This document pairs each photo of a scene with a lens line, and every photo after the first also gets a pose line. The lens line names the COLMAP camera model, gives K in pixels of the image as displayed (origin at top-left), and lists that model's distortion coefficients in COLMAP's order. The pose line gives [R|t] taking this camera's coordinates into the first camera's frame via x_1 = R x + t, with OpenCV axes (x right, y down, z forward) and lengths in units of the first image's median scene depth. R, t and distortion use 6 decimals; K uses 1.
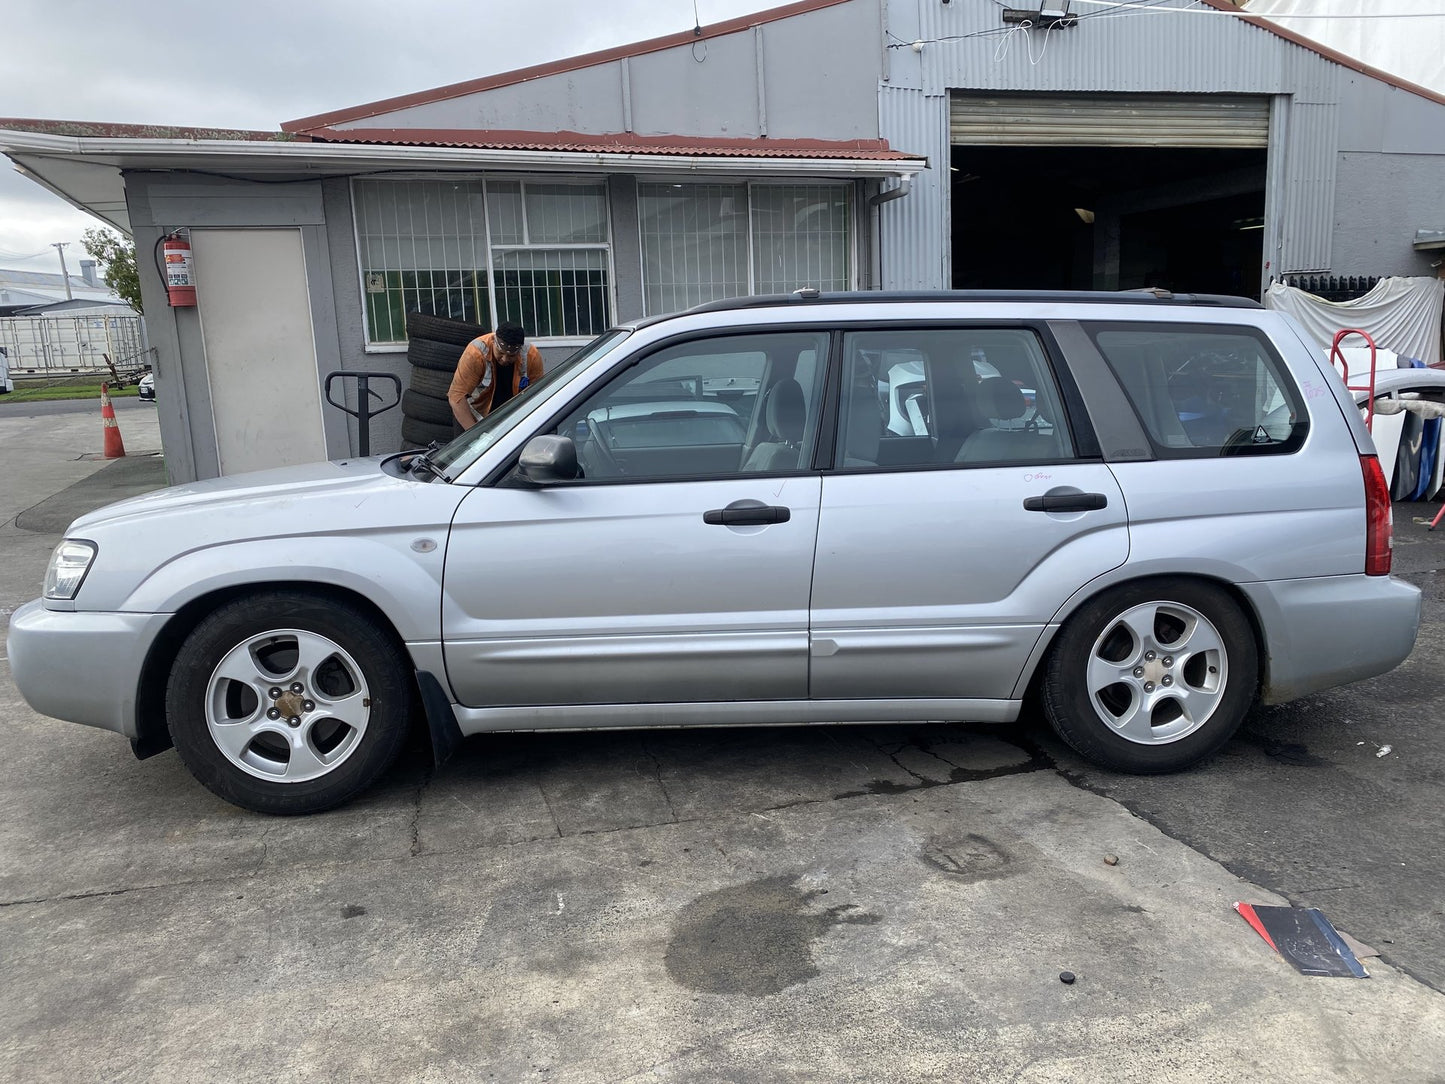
lens RADIAL K [[1088.8, 0, 722.5], [0, 1088.8, 542.0], [0, 0, 1]] dist [0.004362, 0.000981]
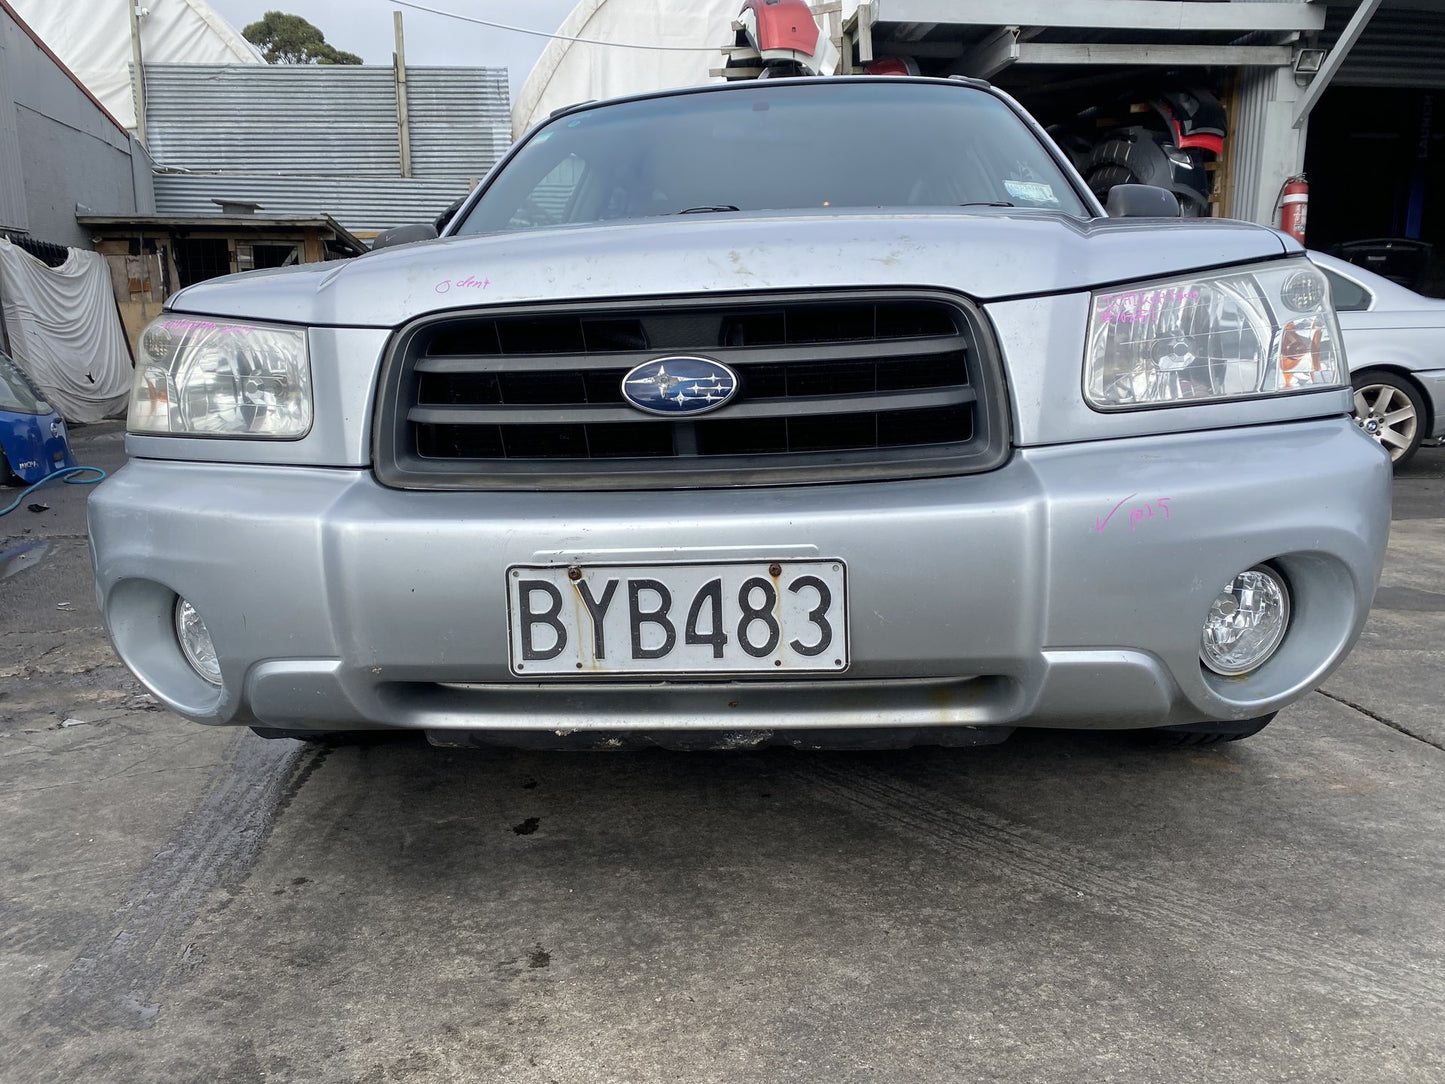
lens RADIAL K [[1088.8, 0, 722.5], [0, 1088.8, 542.0], [0, 0, 1]] dist [0.004362, 0.000981]
pose [[0.199994, -0.149662, 0.968300, -0.357230], [0.176494, 0.977602, 0.114646, 0.005848], [-0.963770, 0.147970, 0.221929, 0.377912]]
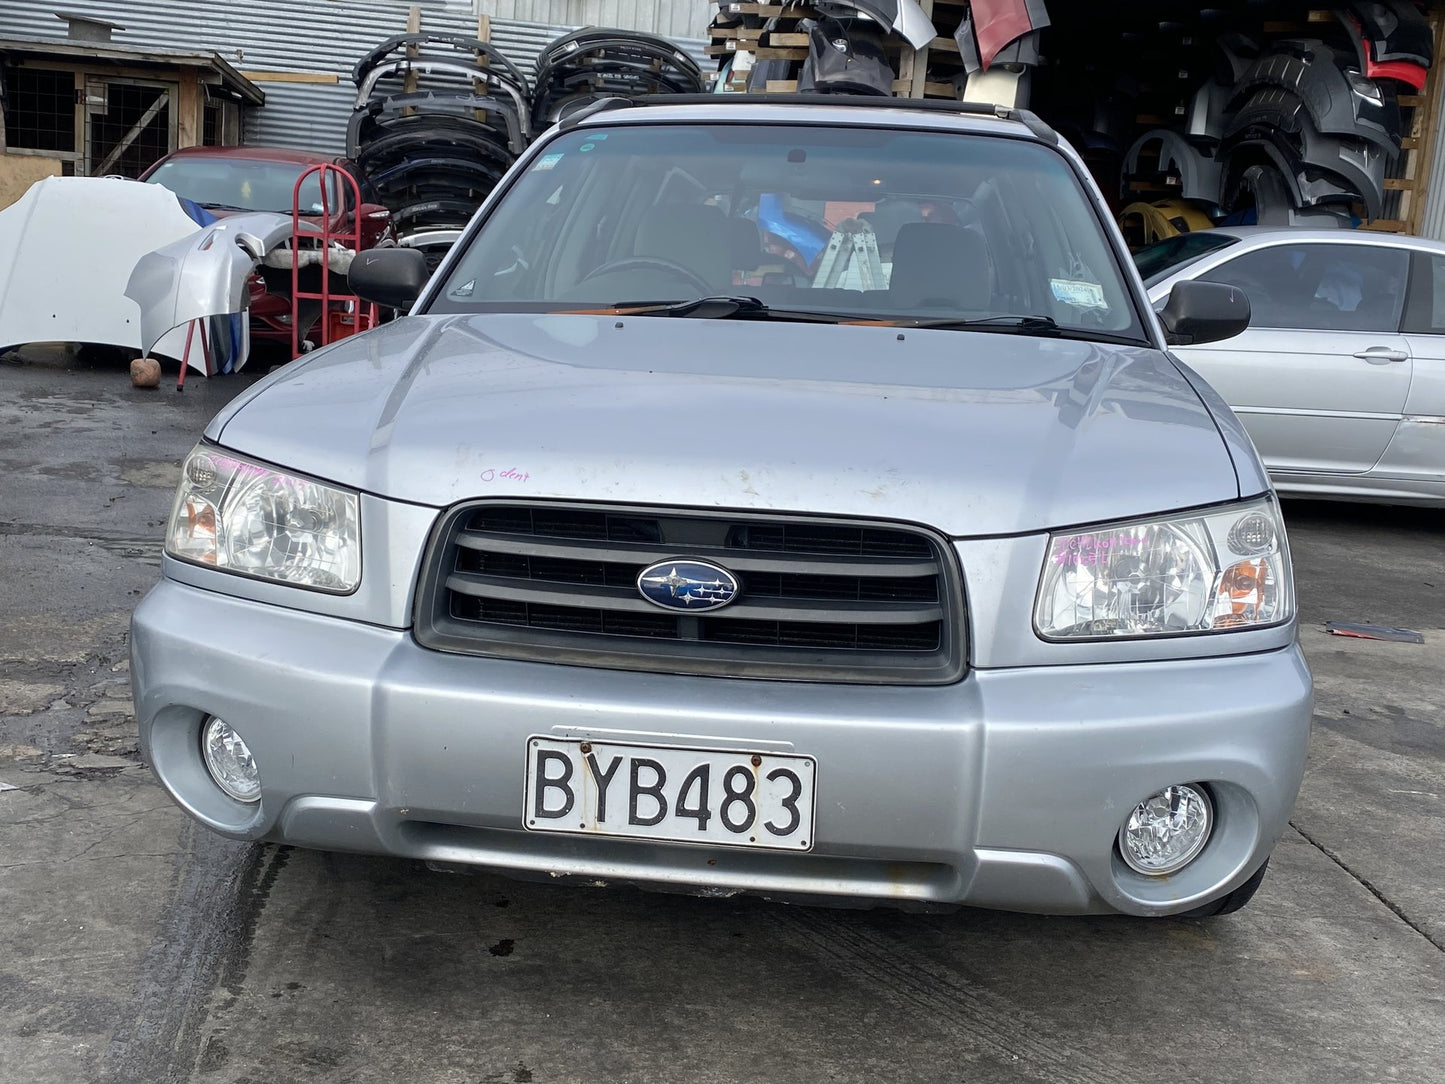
lens RADIAL K [[1568.3, 0, 717.3], [0, 1568.3, 513.5], [0, 0, 1]] dist [0.029809, -0.052791]
pose [[0.210971, -0.133919, 0.968275, -0.435290], [0.096189, 0.988607, 0.115773, -0.032592], [-0.972748, 0.068713, 0.221449, 0.356783]]
